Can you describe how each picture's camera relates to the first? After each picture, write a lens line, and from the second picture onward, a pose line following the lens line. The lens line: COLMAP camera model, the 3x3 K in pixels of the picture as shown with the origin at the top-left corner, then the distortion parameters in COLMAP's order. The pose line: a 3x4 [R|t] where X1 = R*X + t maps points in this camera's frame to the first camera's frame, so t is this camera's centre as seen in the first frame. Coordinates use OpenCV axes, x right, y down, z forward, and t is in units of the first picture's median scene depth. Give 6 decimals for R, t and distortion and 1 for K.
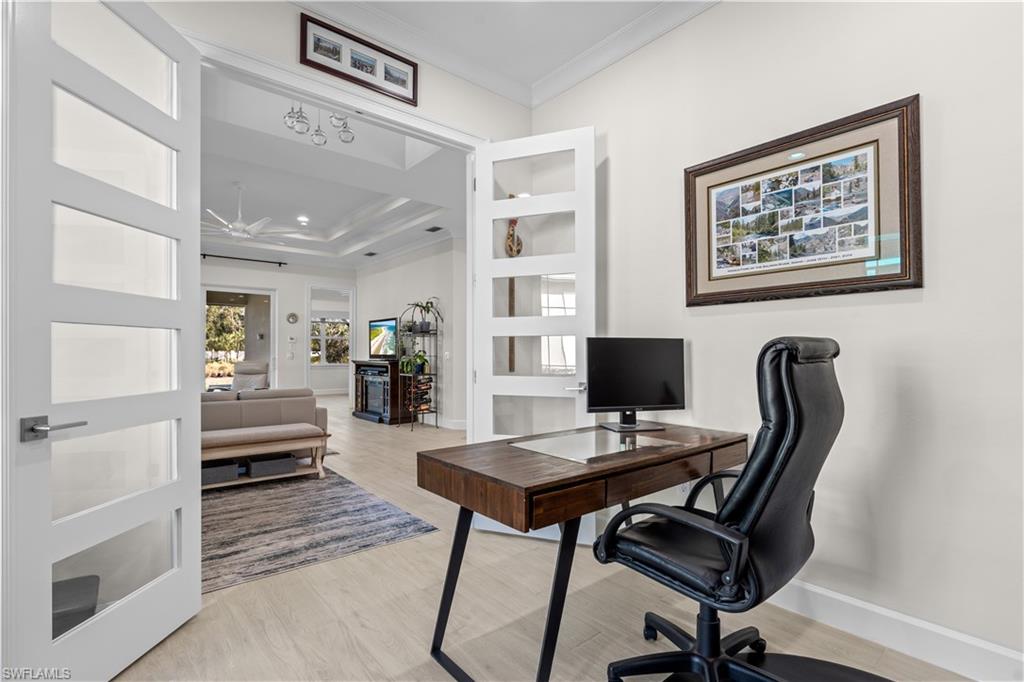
lens RADIAL K [[470.4, 0, 518.2], [0, 470.4, 346.6], [0, 0, 1]] dist [-0.009116, 0.001448]
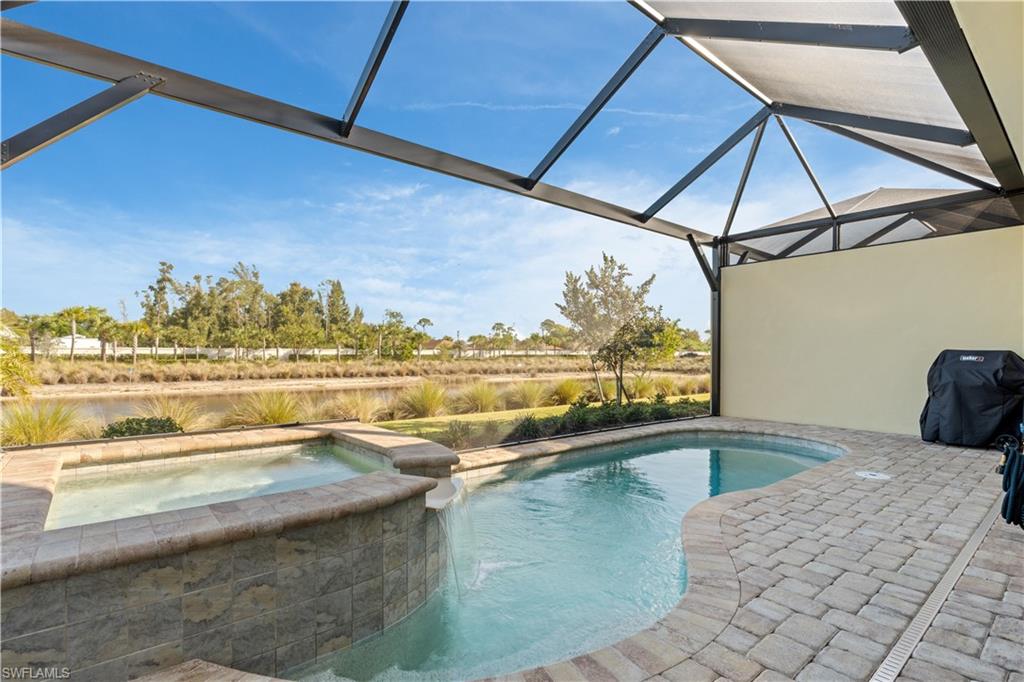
lens RADIAL K [[500.9, 0, 522.3], [0, 500.9, 348.3], [0, 0, 1]] dist [0.005133, 0.000274]
pose [[0.999950, 0.003571, -0.009368, -0.080084], [-0.003535, 0.999986, 0.003923, 0.003542], [0.009382, -0.003890, 0.999948, 0.080718]]
